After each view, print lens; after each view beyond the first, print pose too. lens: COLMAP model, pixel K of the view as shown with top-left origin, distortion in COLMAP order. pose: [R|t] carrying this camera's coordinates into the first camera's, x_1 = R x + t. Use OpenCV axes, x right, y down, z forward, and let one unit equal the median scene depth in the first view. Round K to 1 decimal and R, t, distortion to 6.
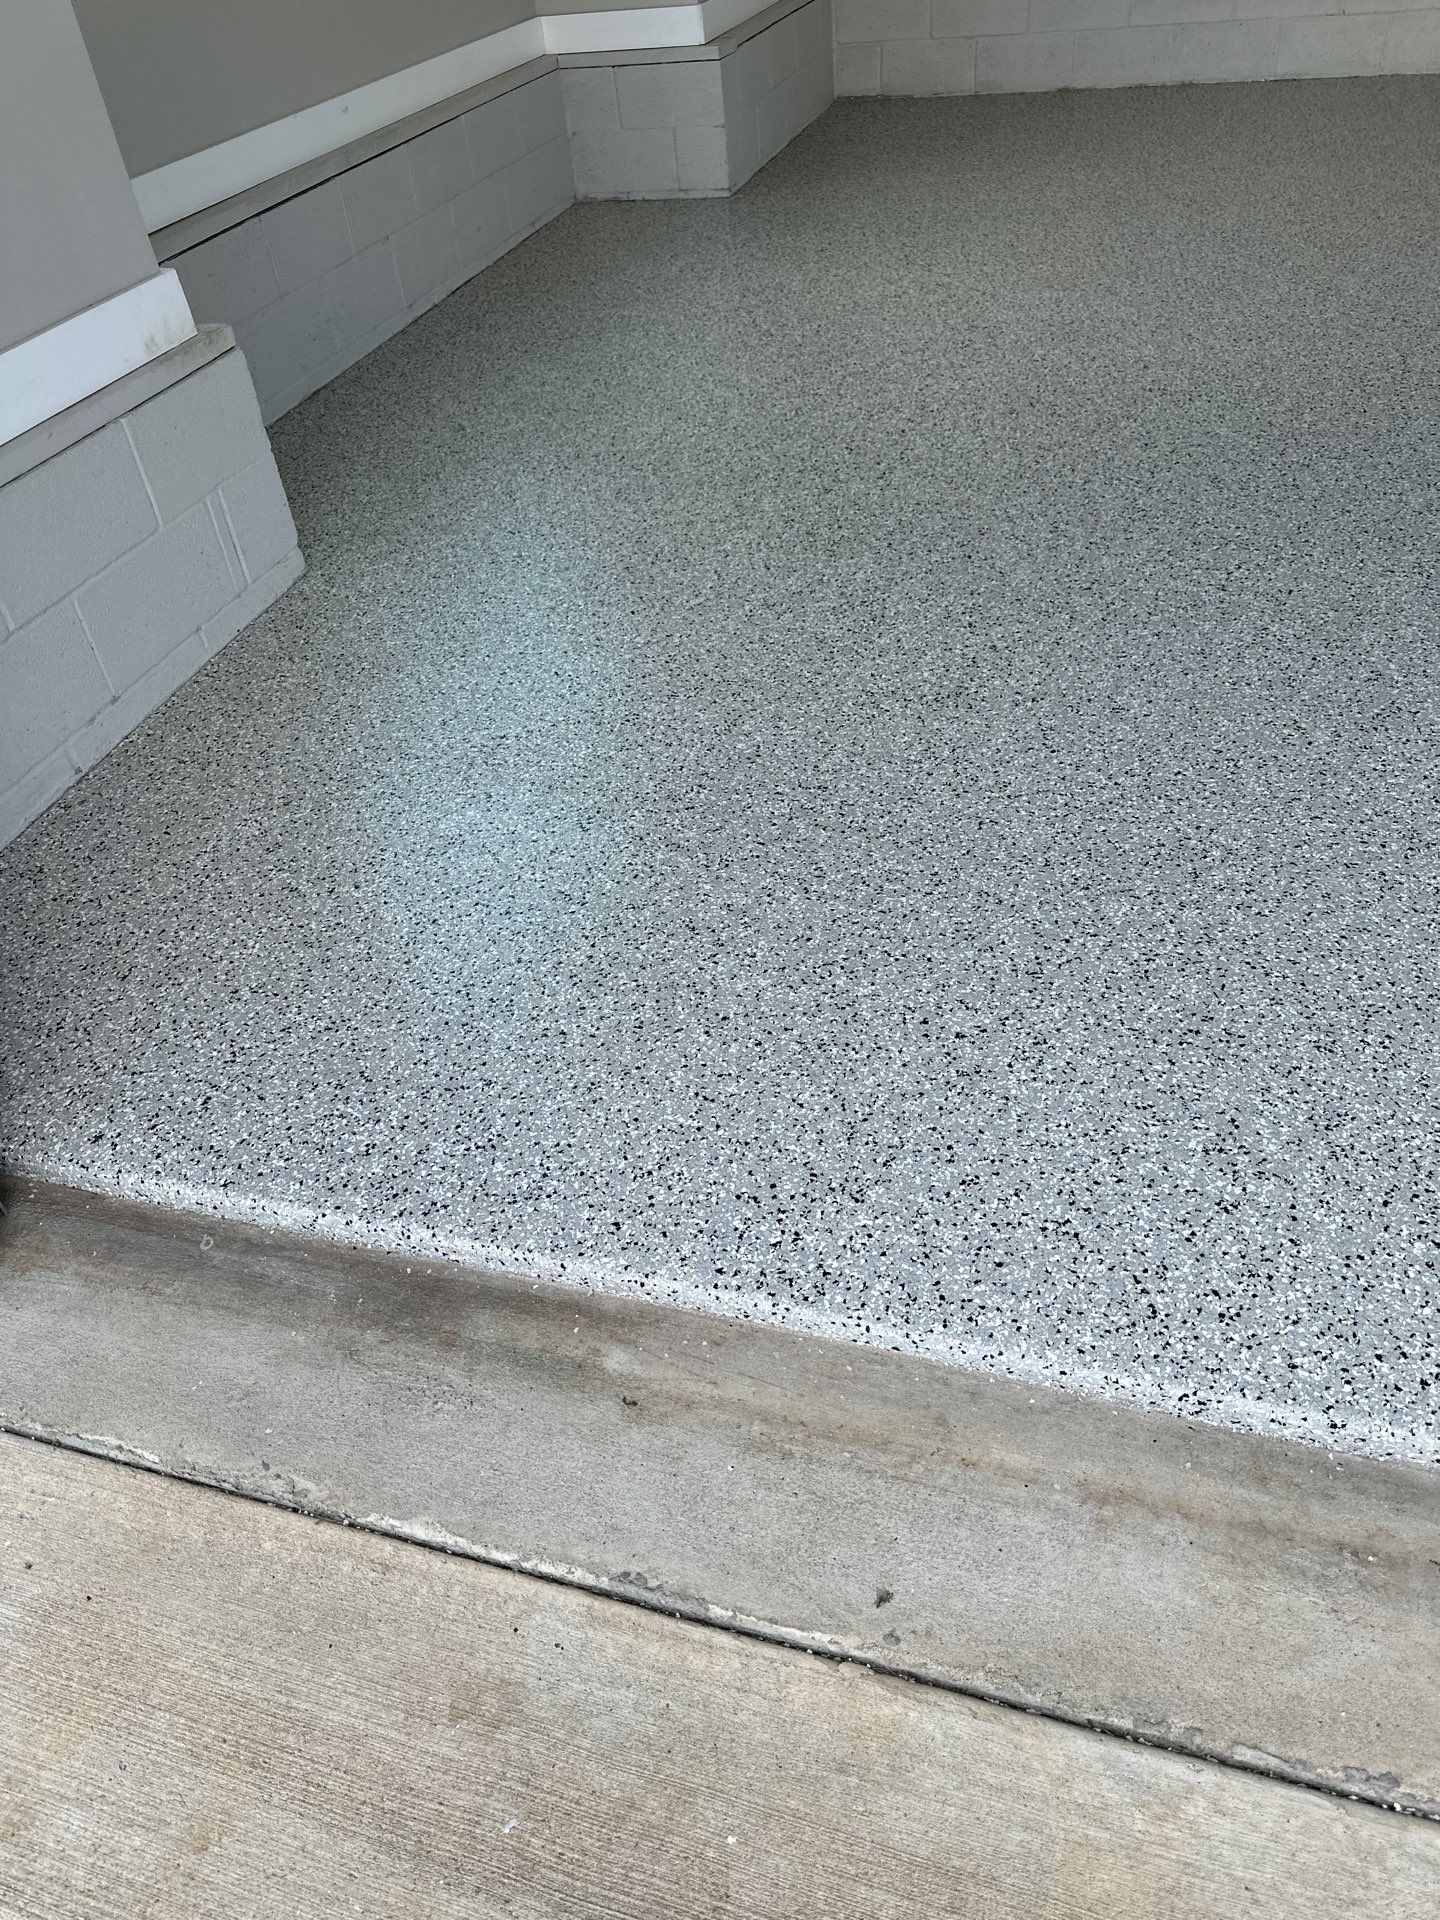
lens RADIAL K [[1362.5, 0, 720.0], [0, 1362.5, 960.0], [0, 0, 1]] dist [0.097572, -0.090079]
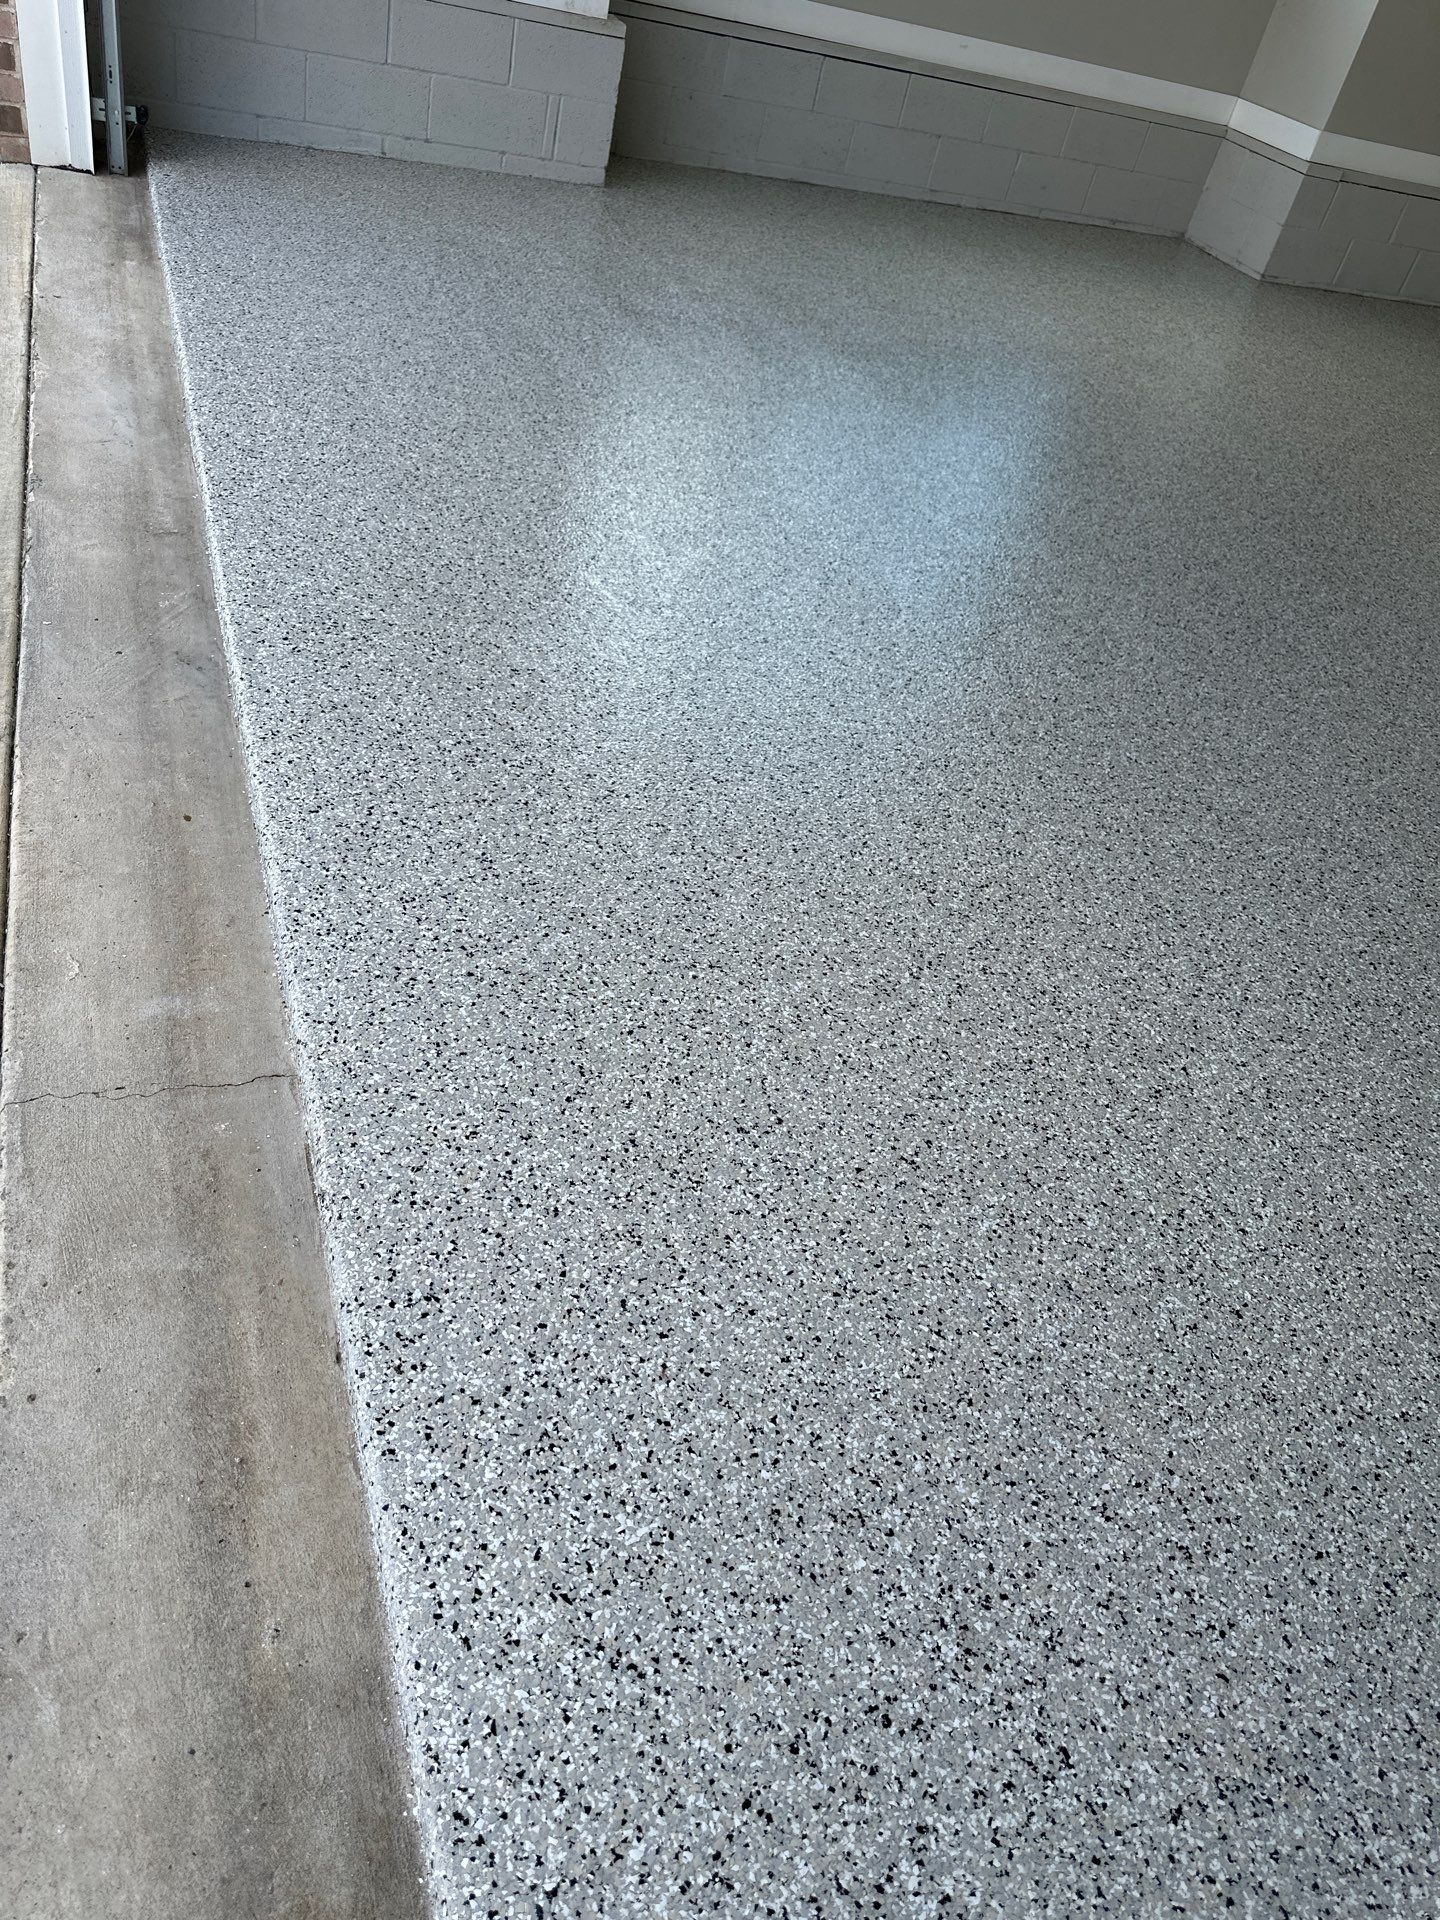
lens RADIAL K [[1362.5, 0, 720.0], [0, 1362.5, 960.0], [0, 0, 1]] dist [0.097572, -0.090079]
pose [[0.555111, 0.667313, -0.496533, 2.475452], [-0.702381, 0.695834, 0.149919, 0.048428], [0.445547, 0.265533, 0.854973, -0.302539]]
